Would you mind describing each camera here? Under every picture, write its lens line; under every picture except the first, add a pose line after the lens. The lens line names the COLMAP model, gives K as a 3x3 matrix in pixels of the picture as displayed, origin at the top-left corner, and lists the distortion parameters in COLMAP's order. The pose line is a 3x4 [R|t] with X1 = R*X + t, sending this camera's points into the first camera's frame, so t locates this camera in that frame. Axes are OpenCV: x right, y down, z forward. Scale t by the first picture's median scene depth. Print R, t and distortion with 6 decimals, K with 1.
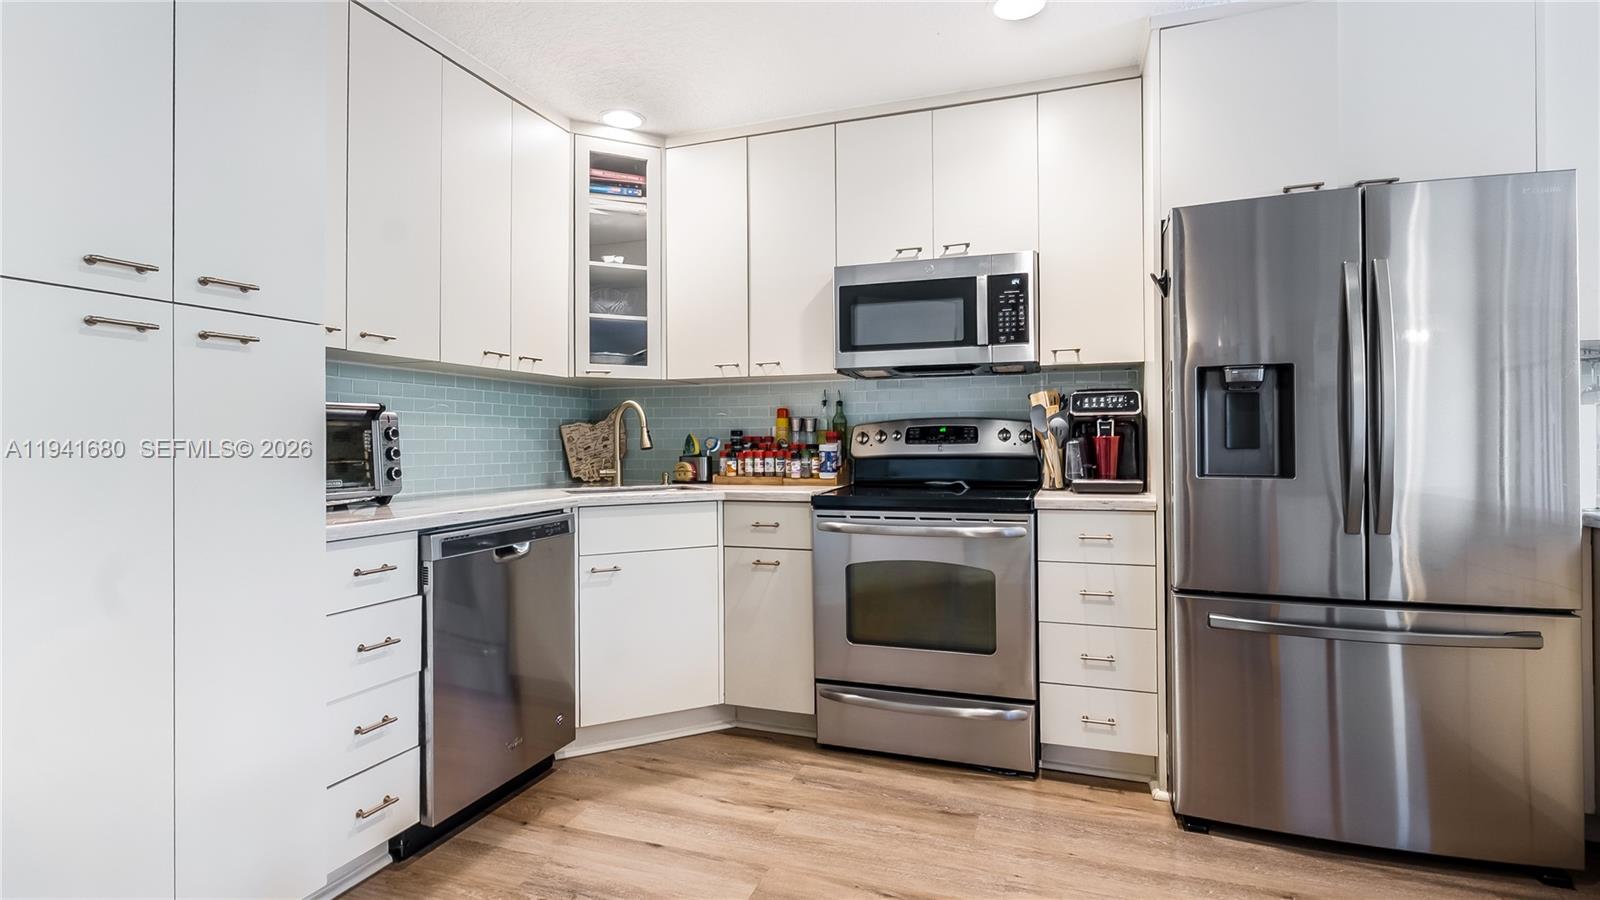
lens RADIAL K [[747.3, 0, 792.6], [0, 747.3, 422.9], [0, 0, 1]] dist [-0.002270, 0.000181]
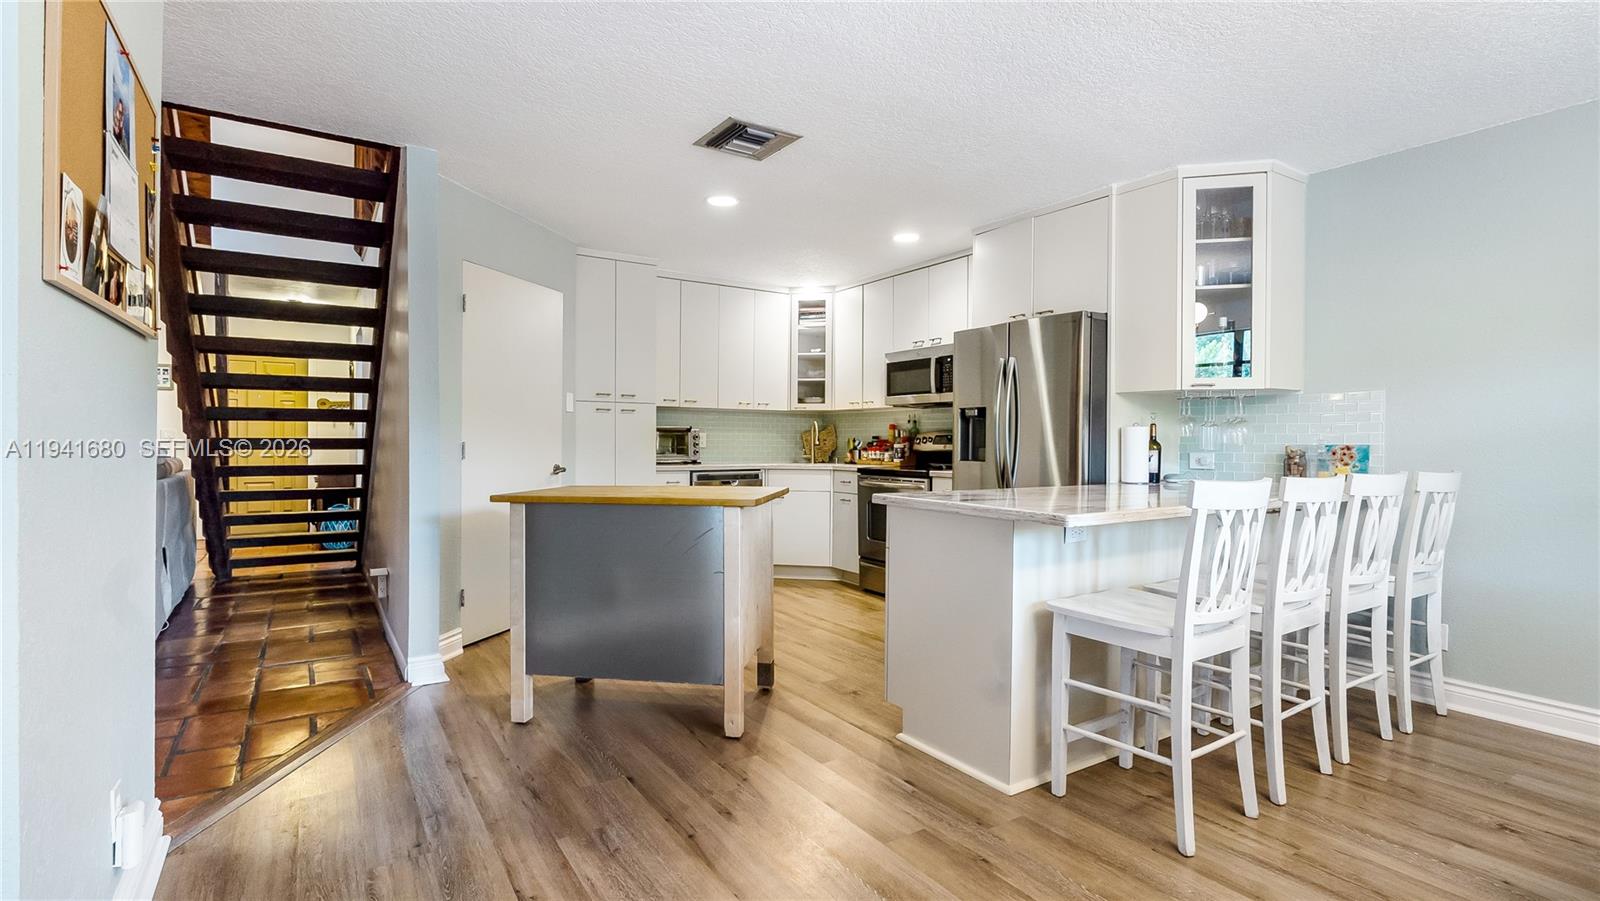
lens RADIAL K [[743.1, 0, 804.9], [0, 743.1, 447.5], [0, 0, 1]] dist [-0.002315, 0.000324]
pose [[0.795111, 0.016684, -0.606234, 1.090511], [0.002652, 0.999516, 0.030986, -0.023080], [0.606458, -0.026245, 0.794682, -0.691481]]
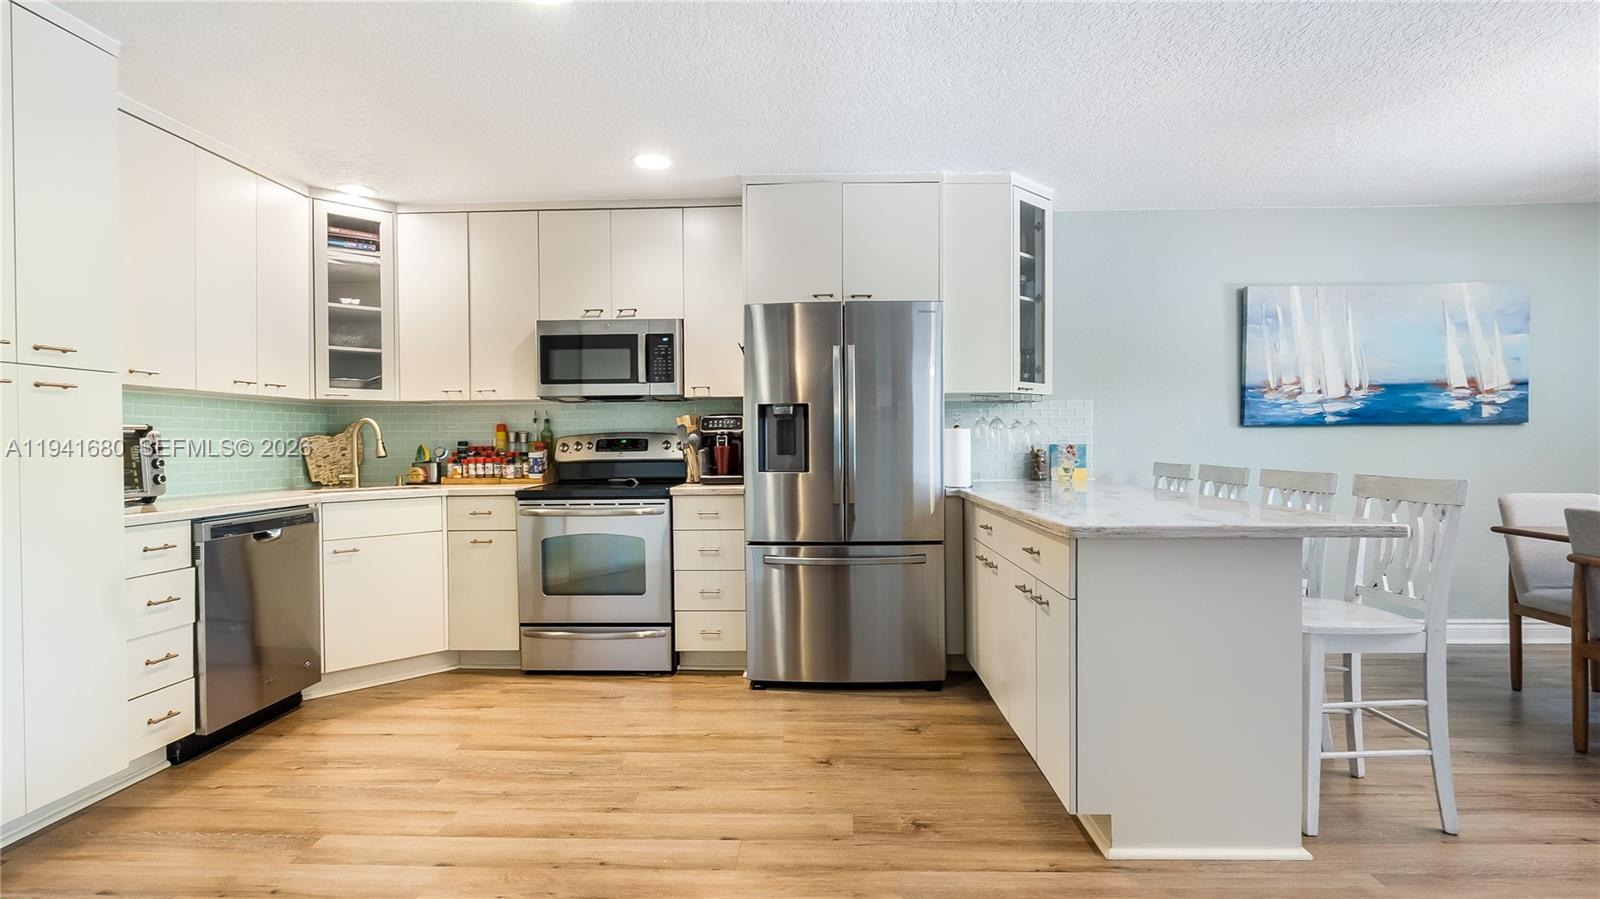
lens RADIAL K [[747.0, 0, 794.8], [0, 747.0, 442.2], [0, 0, 1]] dist [-0.005011, 0.000887]
pose [[0.954439, -0.003301, 0.298388, 0.099331], [-0.003112, 0.999774, 0.021014, -0.020152], [-0.298390, -0.020986, 0.954213, -0.427545]]
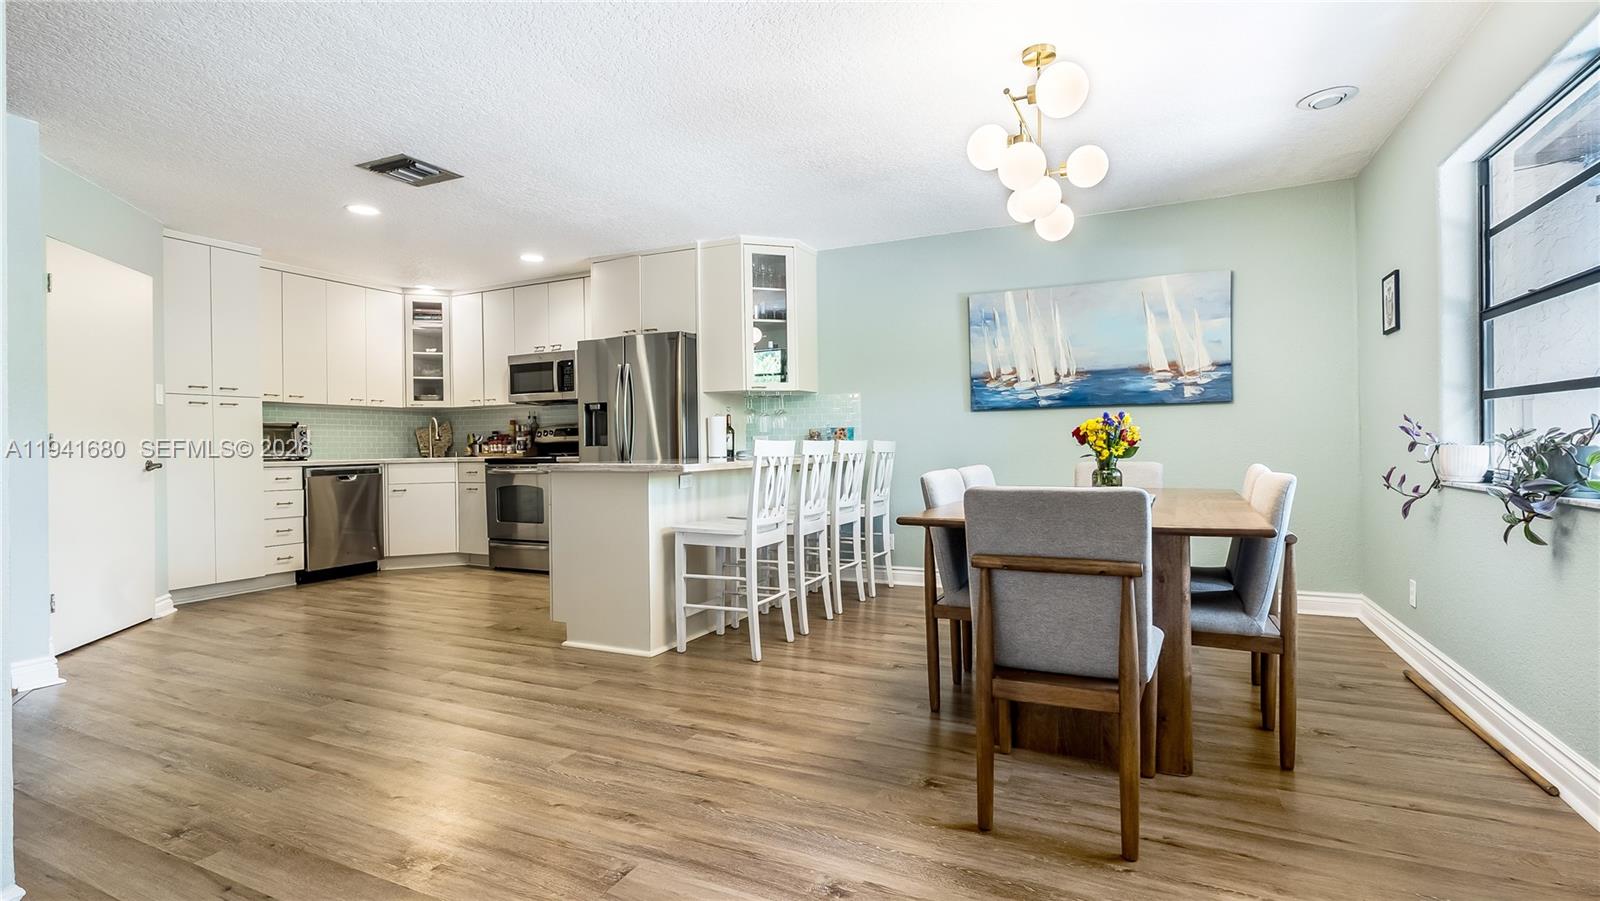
lens RADIAL K [[747.0, 0, 794.8], [0, 747.0, 443.2], [0, 0, 1]] dist [-0.005011, 0.000887]
pose [[0.993212, -0.008980, -0.115975, 1.160763], [0.011427, 0.999726, 0.020451, 0.012485], [0.115759, -0.021638, 0.993042, -1.097588]]
